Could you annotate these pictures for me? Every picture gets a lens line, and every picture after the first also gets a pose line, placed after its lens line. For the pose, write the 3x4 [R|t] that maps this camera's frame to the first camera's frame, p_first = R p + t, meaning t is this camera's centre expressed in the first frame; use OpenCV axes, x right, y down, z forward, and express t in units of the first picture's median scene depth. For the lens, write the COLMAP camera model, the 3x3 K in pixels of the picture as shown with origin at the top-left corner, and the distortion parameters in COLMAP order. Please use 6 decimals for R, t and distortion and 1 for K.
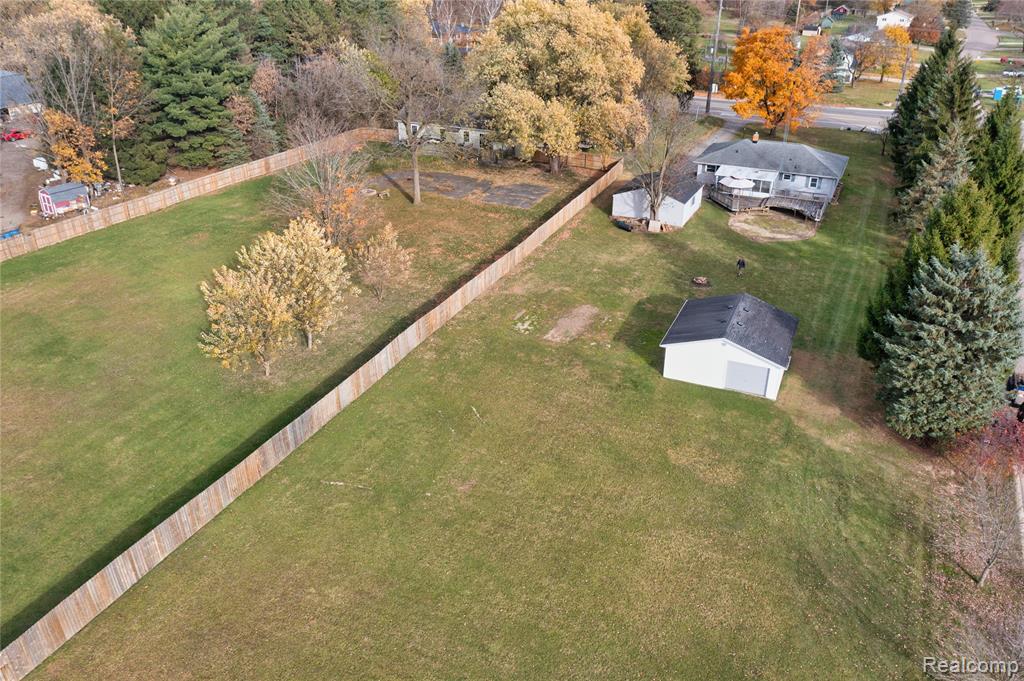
lens RADIAL K [[816.4, 0, 512.0], [0, 816.4, 340.5], [0, 0, 1]] dist [-0.000971, 0.000565]
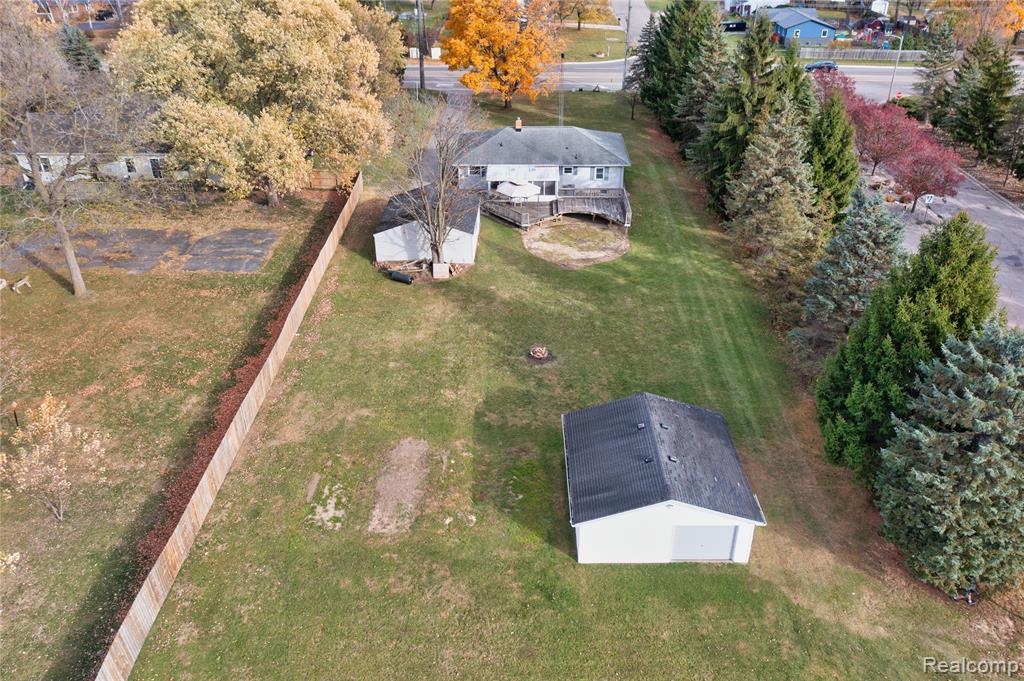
lens RADIAL K [[810.4, 0, 513.7], [0, 810.4, 344.1], [0, 0, 1]] dist [-0.001757, -0.001729]
pose [[0.916340, -0.211951, 0.339702, -0.028707], [0.190346, 0.977000, 0.096127, -0.130581], [-0.352263, -0.023424, 0.935608, 0.280520]]
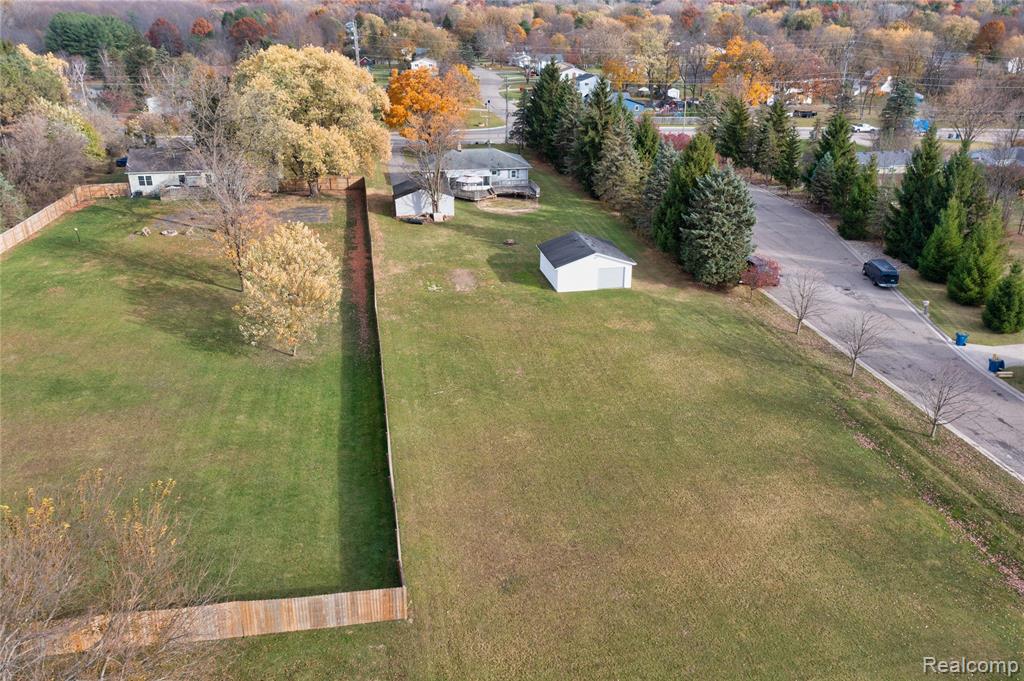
lens RADIAL K [[816.4, 0, 512.0], [0, 816.4, 340.5], [0, 0, 1]] dist [-0.000971, 0.000565]
pose [[0.819563, -0.226634, 0.526264, -0.432348], [0.260594, 0.965398, 0.009918, 0.060523], [-0.510302, 0.129013, 0.850263, -0.107304]]
